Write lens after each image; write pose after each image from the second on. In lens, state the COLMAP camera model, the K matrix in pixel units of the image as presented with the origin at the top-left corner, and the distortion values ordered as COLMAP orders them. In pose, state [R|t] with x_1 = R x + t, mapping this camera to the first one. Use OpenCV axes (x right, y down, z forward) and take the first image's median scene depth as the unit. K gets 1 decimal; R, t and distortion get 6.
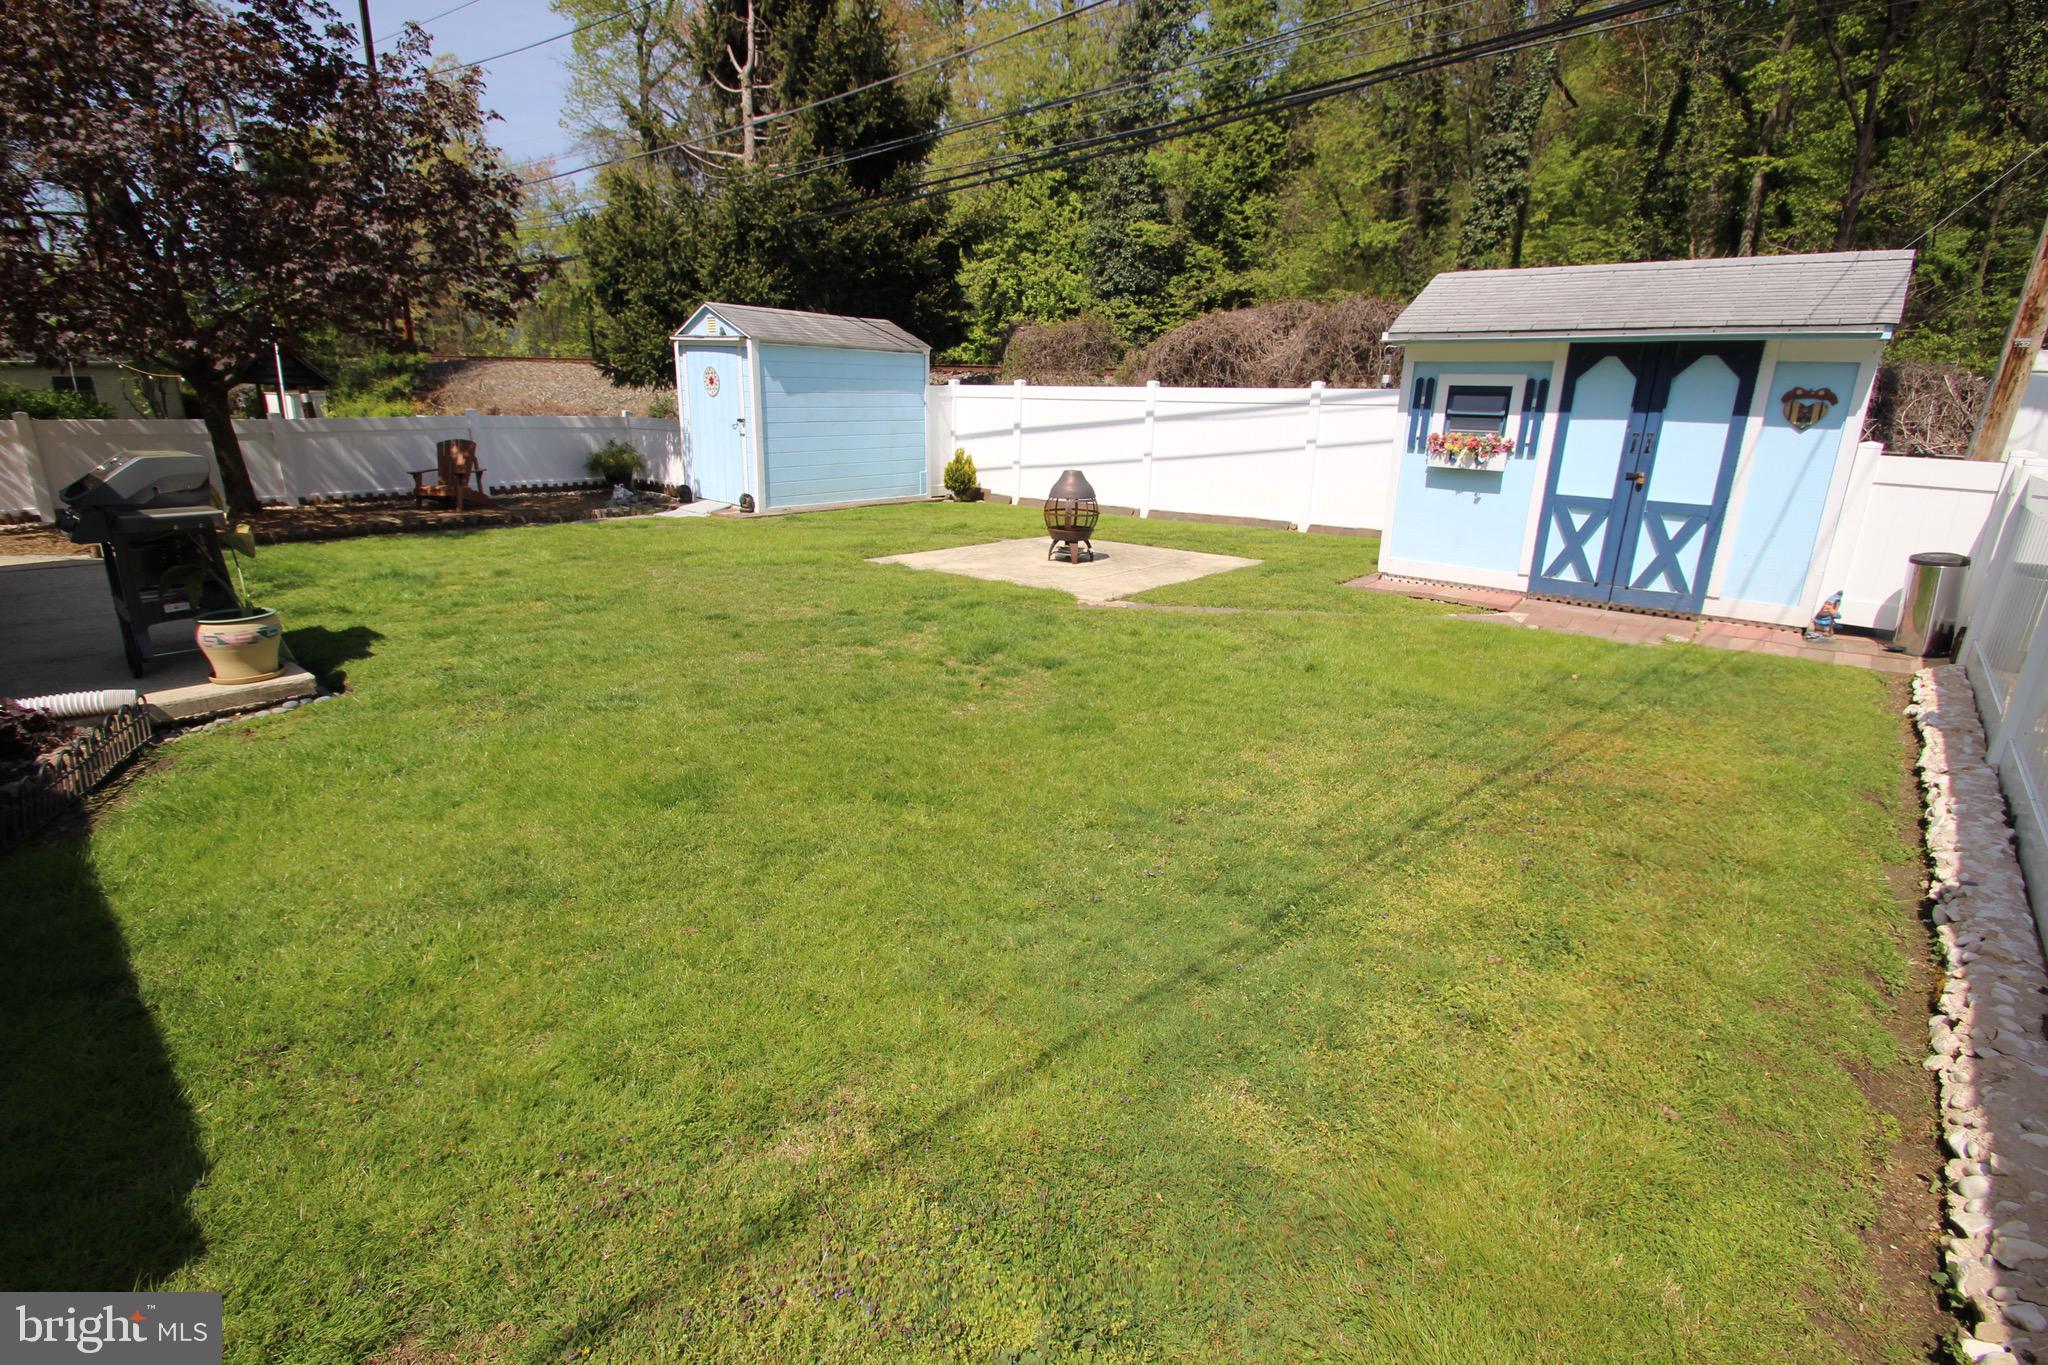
lens RADIAL K [[954.4, 0, 1016.7], [0, 954.4, 676.2], [0, 0, 1]] dist [0.009130, -0.015056]
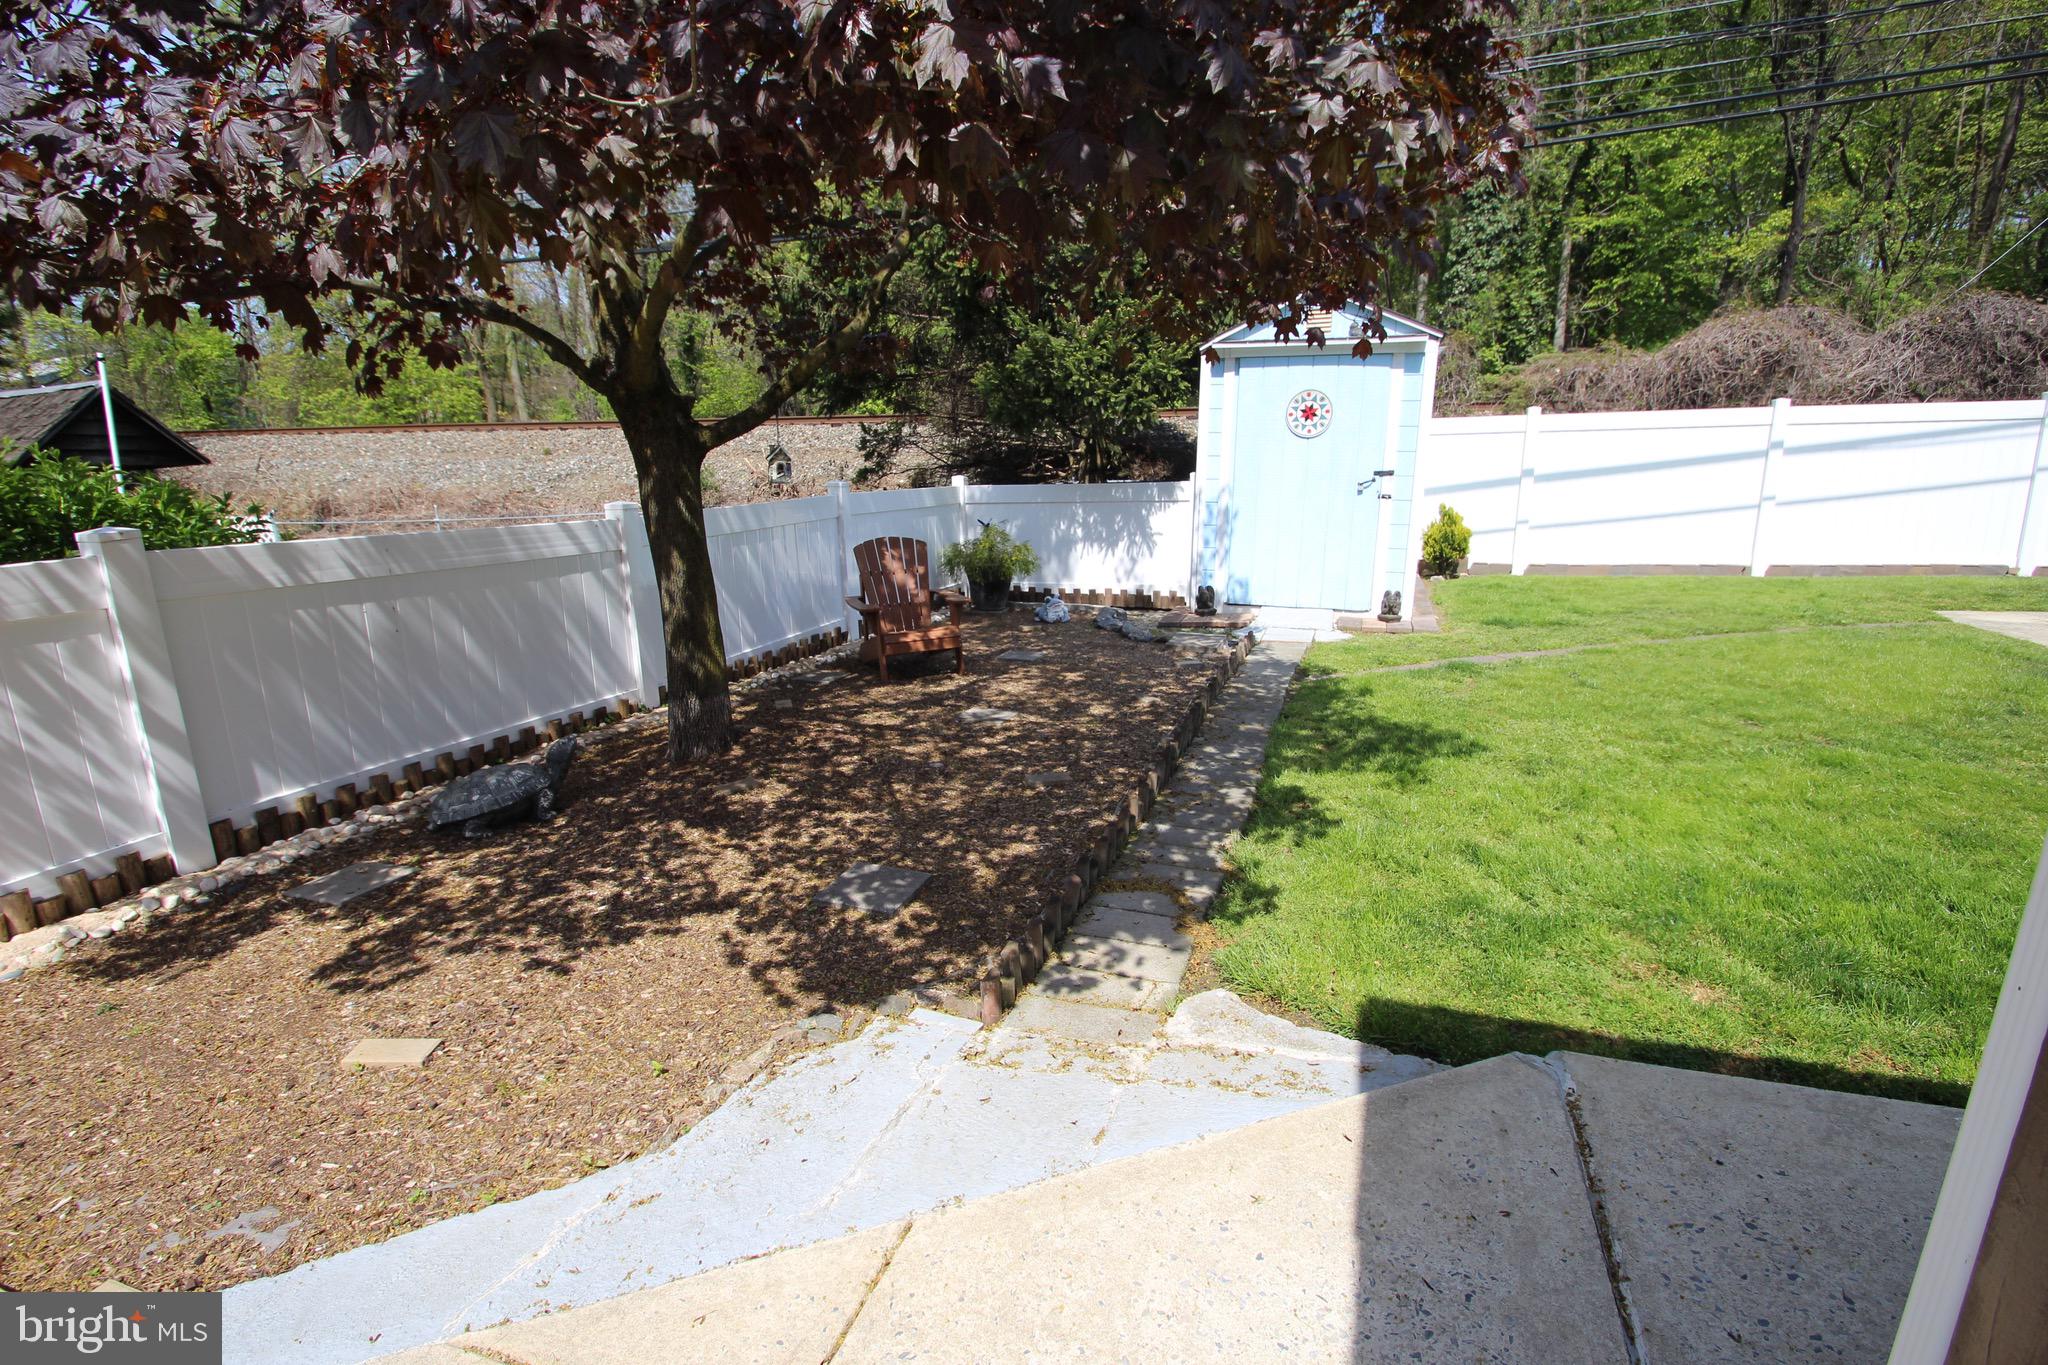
lens RADIAL K [[954.4, 0, 1025.9], [0, 954.4, 692.5], [0, 0, 1]] dist [0.009130, -0.015056]
pose [[0.931581, -0.124709, 0.341474, -0.641134], [0.140519, 0.989837, -0.021853, -0.130486], [-0.335278, 0.068342, 0.939637, 0.447879]]
